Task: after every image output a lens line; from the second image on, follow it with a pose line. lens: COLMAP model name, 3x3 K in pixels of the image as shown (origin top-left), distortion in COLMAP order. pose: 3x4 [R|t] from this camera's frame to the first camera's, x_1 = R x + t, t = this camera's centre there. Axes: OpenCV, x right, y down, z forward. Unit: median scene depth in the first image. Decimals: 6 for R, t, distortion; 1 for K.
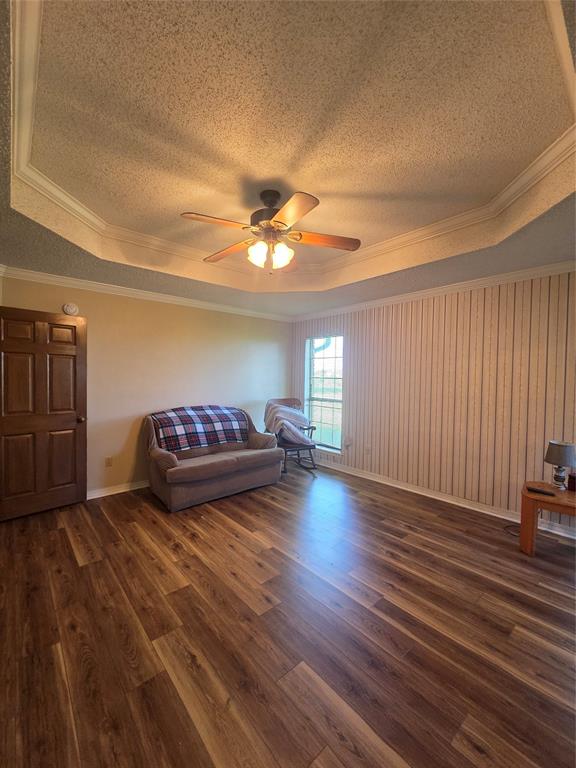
lens RADIAL K [[316.3, 0, 287.1], [0, 316.3, 385.1], [0, 0, 1]] dist [0.001792, 0.001012]
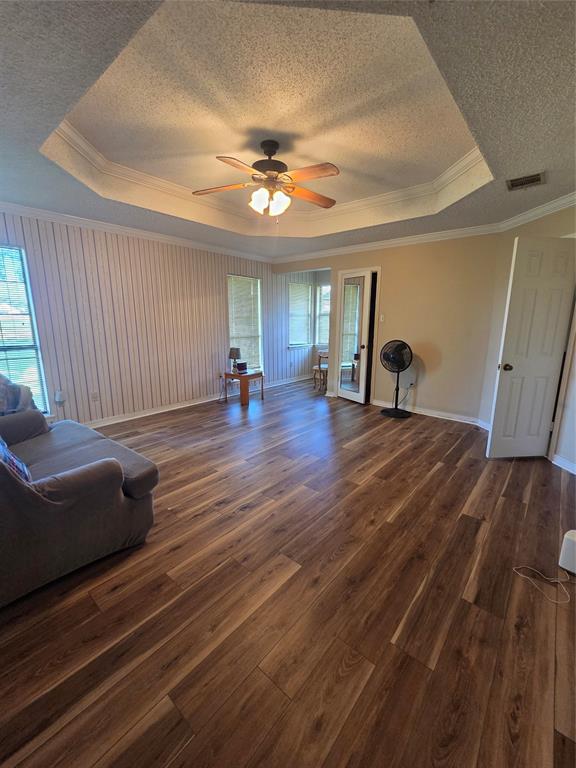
lens RADIAL K [[316.3, 0, 286.6], [0, 316.3, 382.8], [0, 0, 1]] dist [0.001792, 0.001012]
pose [[-0.139334, -0.207431, 0.968276, -1.173760], [0.024369, 0.976800, 0.212763, -0.014419], [-0.989946, 0.053241, -0.131046, 1.010683]]
